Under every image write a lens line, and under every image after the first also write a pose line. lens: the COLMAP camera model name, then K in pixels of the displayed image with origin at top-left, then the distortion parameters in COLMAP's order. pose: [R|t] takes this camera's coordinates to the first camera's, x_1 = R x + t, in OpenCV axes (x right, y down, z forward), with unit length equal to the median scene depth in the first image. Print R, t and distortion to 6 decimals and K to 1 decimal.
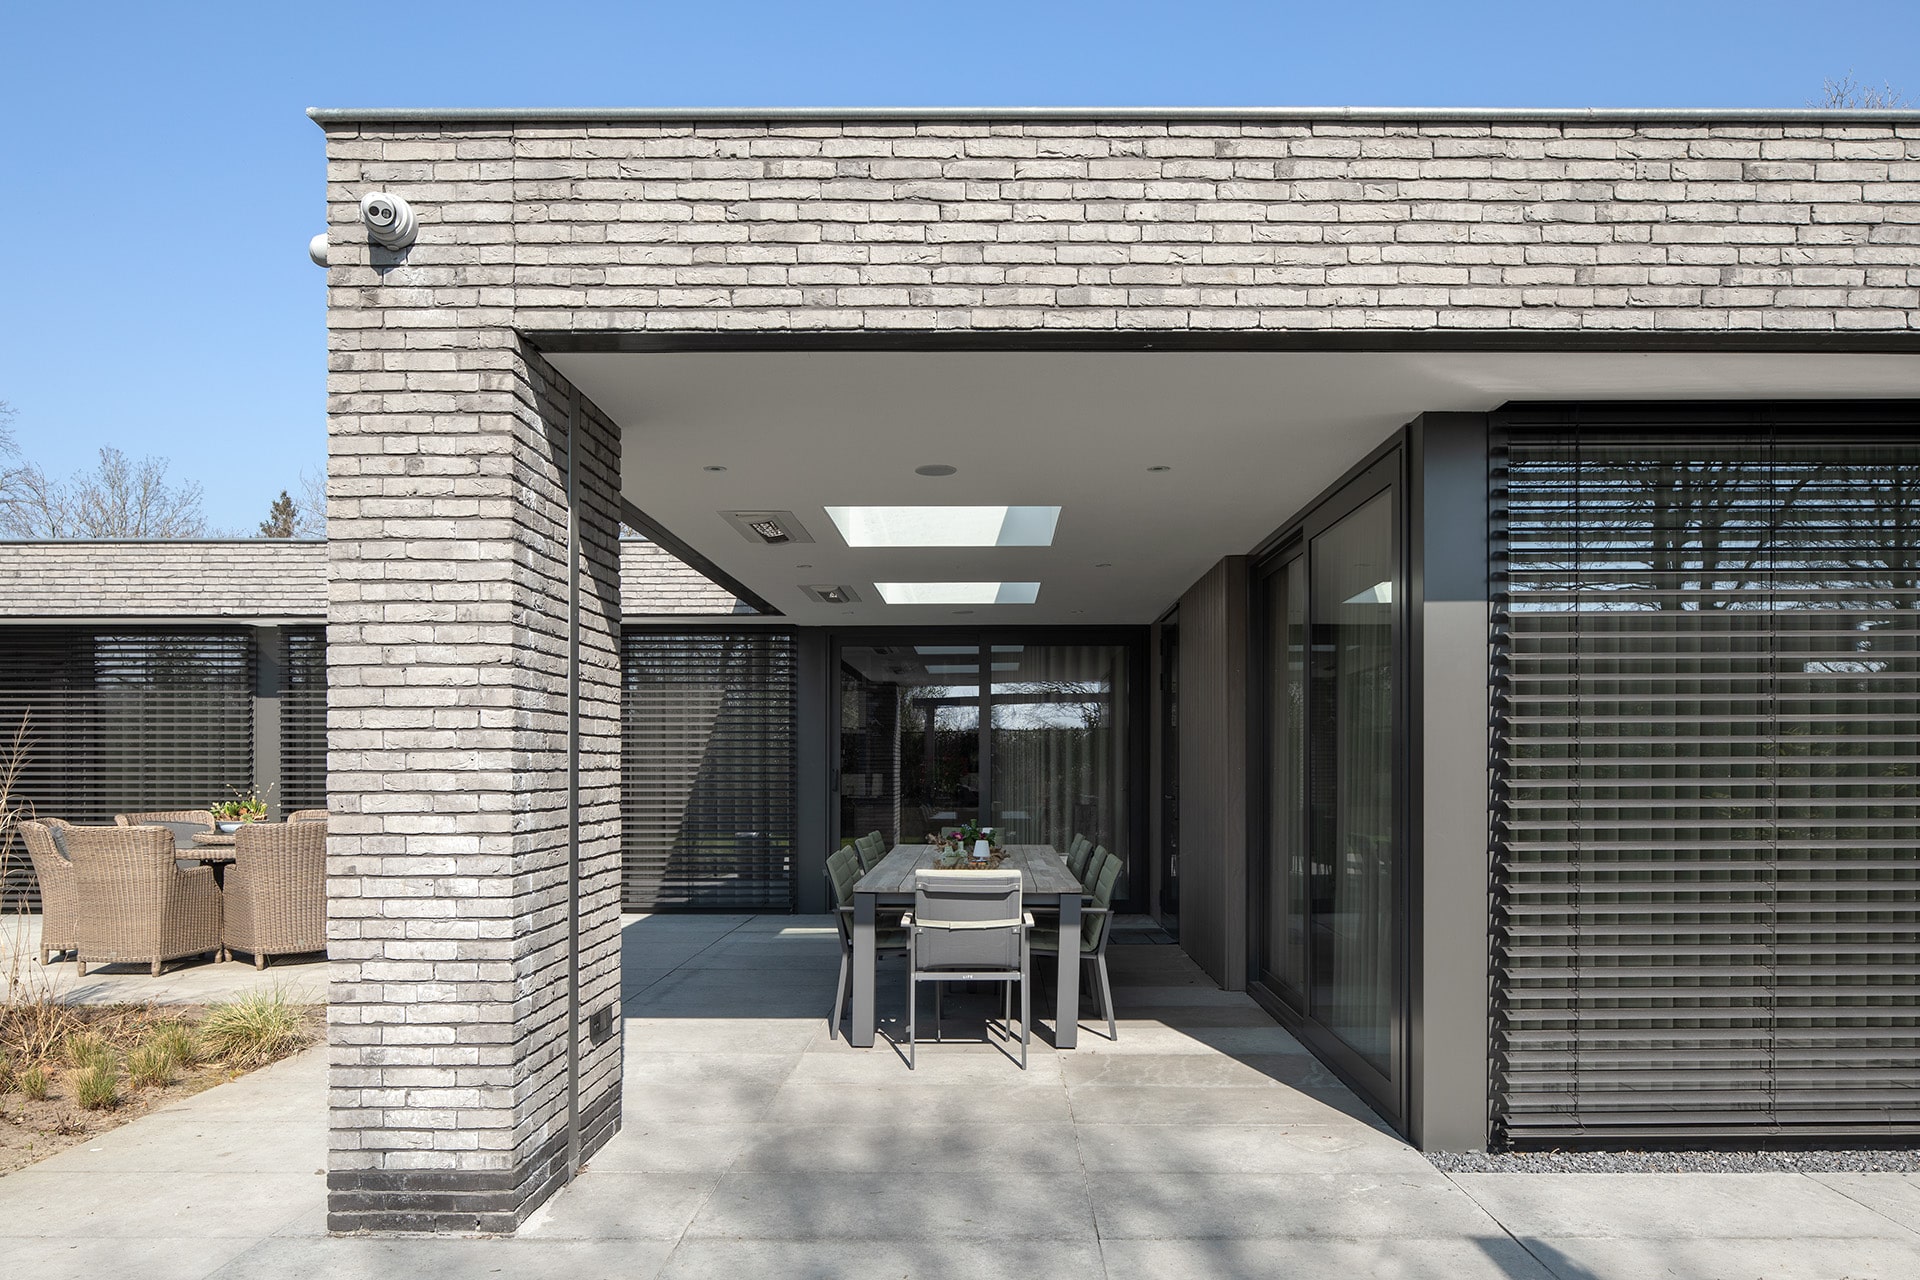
lens RADIAL K [[1358.5, 0, 954.9], [0, 1358.5, 638.9], [0, 0, 1]] dist [-0.003752, -0.002260]
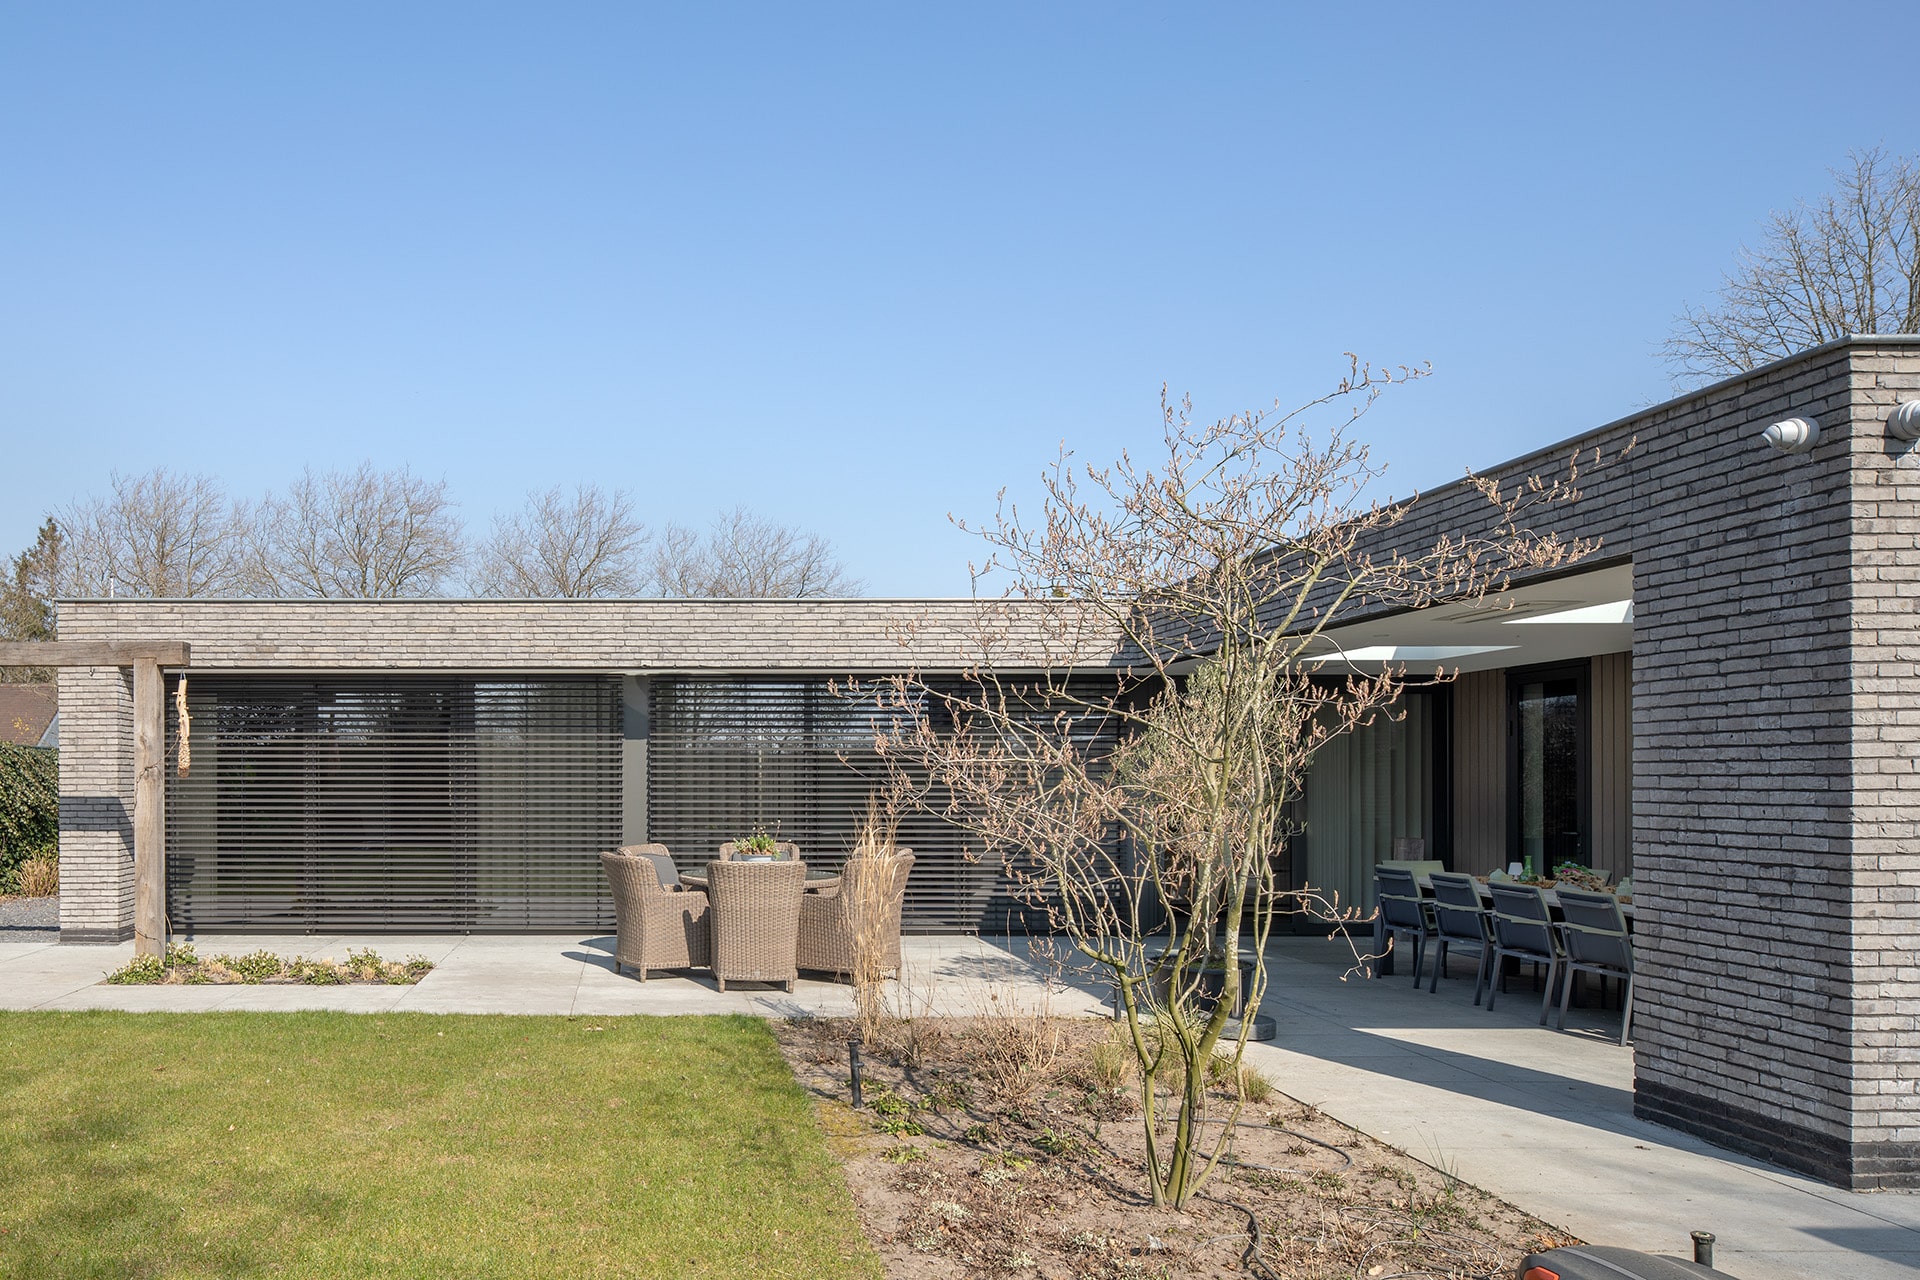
lens RADIAL K [[1267.0, 0, 945.9], [0, 1267.0, 672.1], [0, 0, 1]] dist [-0.003265, -0.002020]
pose [[0.999987, 0.000784, 0.005053, -0.470762], [-0.000785, 1.000000, 0.000186, -0.021969], [-0.005053, -0.000190, 0.999987, -0.076155]]
